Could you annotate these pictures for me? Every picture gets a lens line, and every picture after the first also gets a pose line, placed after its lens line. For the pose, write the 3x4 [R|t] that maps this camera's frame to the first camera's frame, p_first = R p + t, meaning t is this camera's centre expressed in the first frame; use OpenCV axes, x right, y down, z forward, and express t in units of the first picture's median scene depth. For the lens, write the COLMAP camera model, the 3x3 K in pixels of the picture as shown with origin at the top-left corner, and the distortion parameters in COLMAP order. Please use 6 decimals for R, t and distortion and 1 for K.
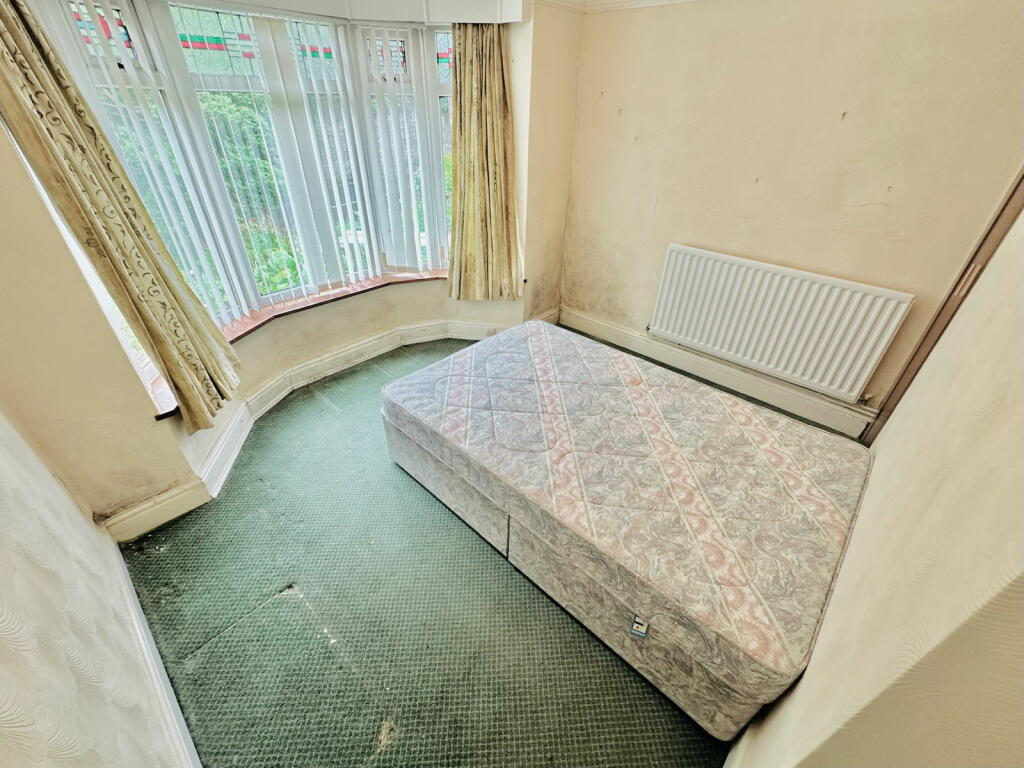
lens RADIAL K [[424.9, 0, 512.0], [0, 424.9, 384.0], [0, 0, 1]] dist [0.002140, -0.002476]
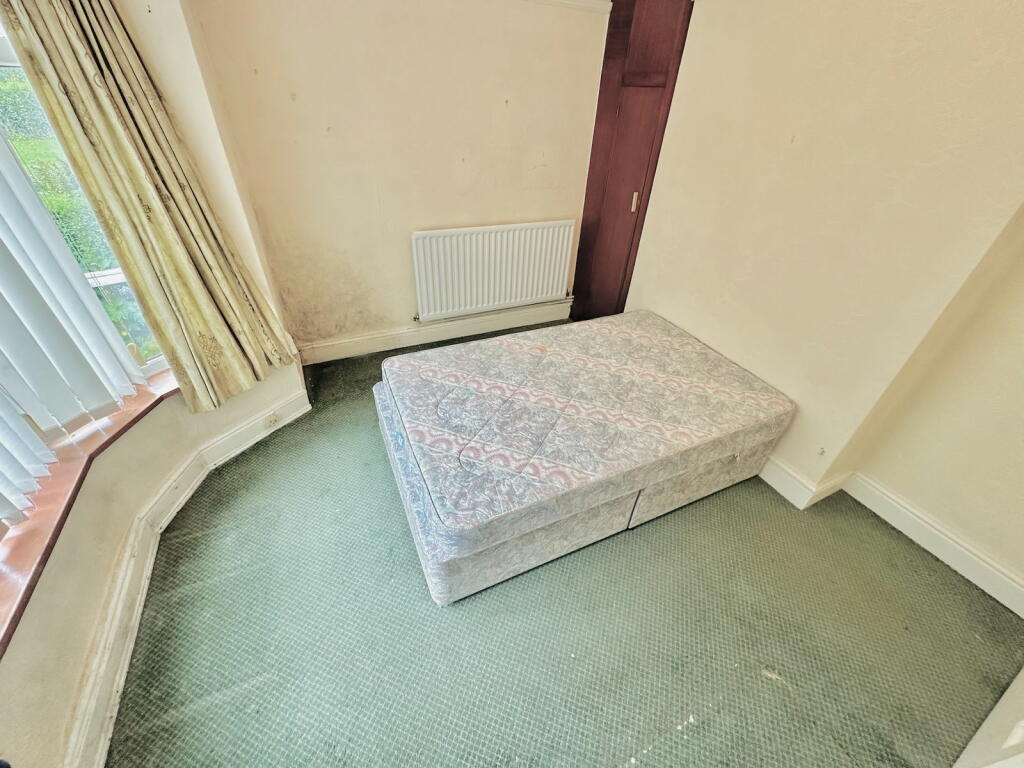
lens RADIAL K [[405.5, 0, 512.0], [0, 405.5, 384.0], [0, 0, 1]] dist [-0.002639, -0.000385]
pose [[0.376251, -0.541916, 0.751506, -0.555721], [0.478854, 0.808117, 0.342994, -0.313148], [-0.793179, 0.230810, 0.563554, 0.431176]]
